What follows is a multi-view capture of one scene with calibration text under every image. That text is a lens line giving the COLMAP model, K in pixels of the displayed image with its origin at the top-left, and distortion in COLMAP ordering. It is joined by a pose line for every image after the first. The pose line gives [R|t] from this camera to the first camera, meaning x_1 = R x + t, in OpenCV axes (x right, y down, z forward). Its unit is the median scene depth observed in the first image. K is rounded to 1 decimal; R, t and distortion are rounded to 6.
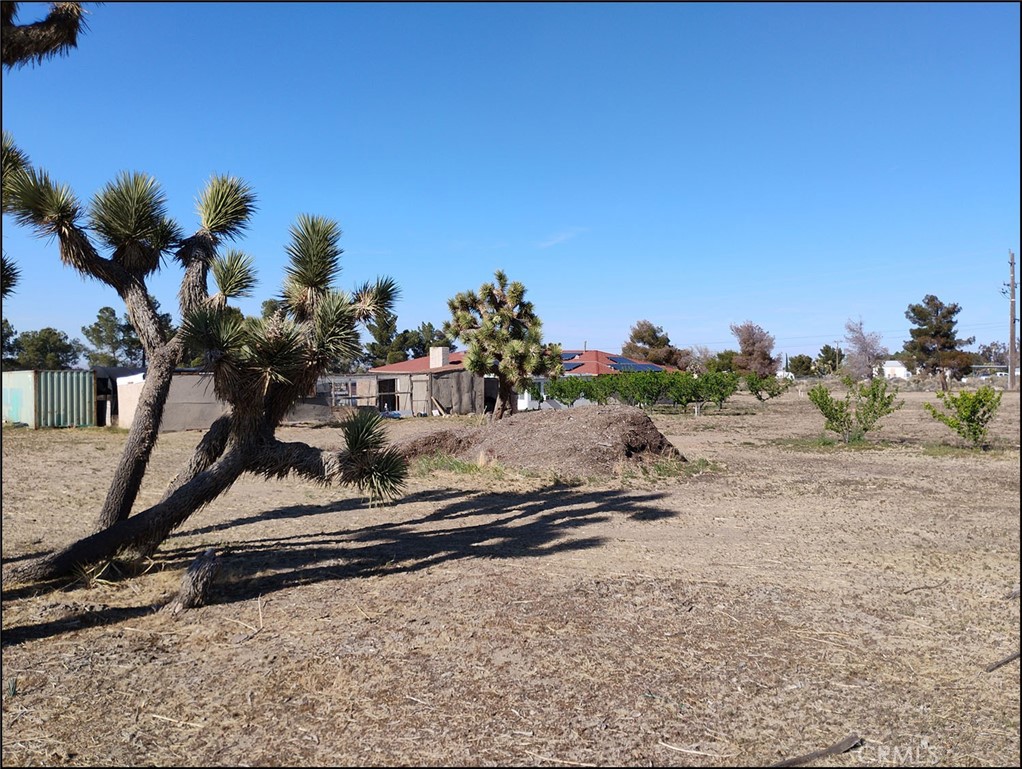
lens RADIAL K [[851.8, 0, 511.5], [0, 851.8, 381.1], [0, 0, 1]] dist [0.035452, -0.050574]
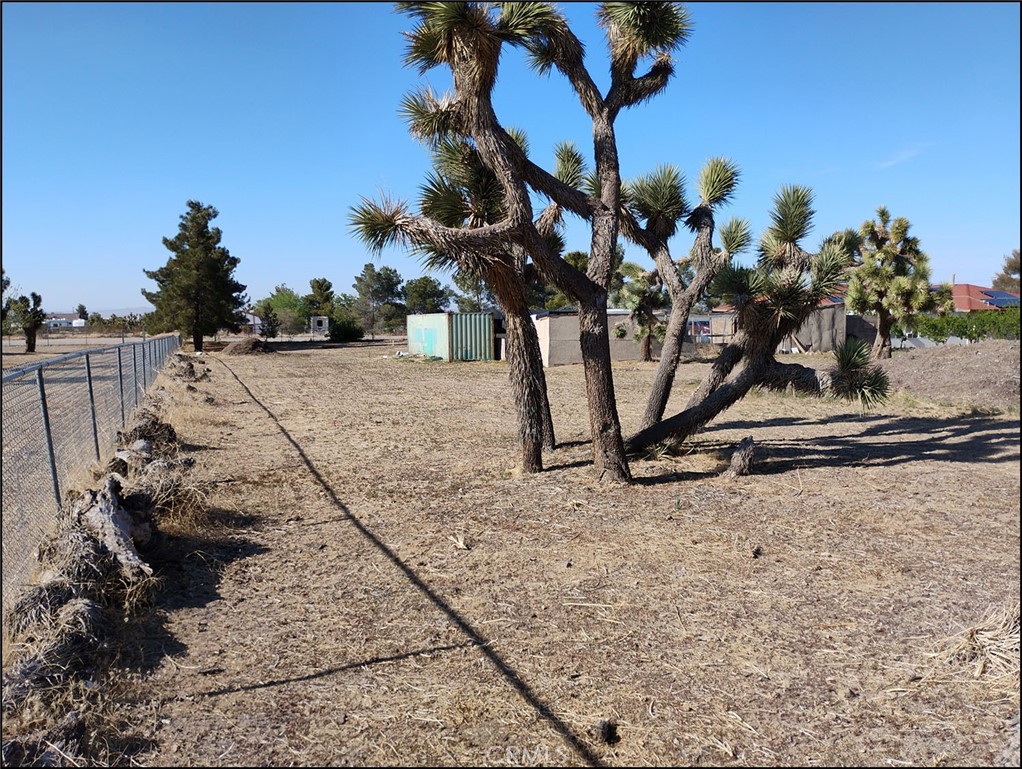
lens RADIAL K [[851.8, 0, 509.9], [0, 851.8, 386.1], [0, 0, 1]] dist [0.035452, -0.050574]
pose [[0.930591, 0.020075, -0.365510, -0.052890], [0.007871, 0.997167, 0.074808, 0.001211], [0.365976, -0.072492, 0.927797, -0.114871]]
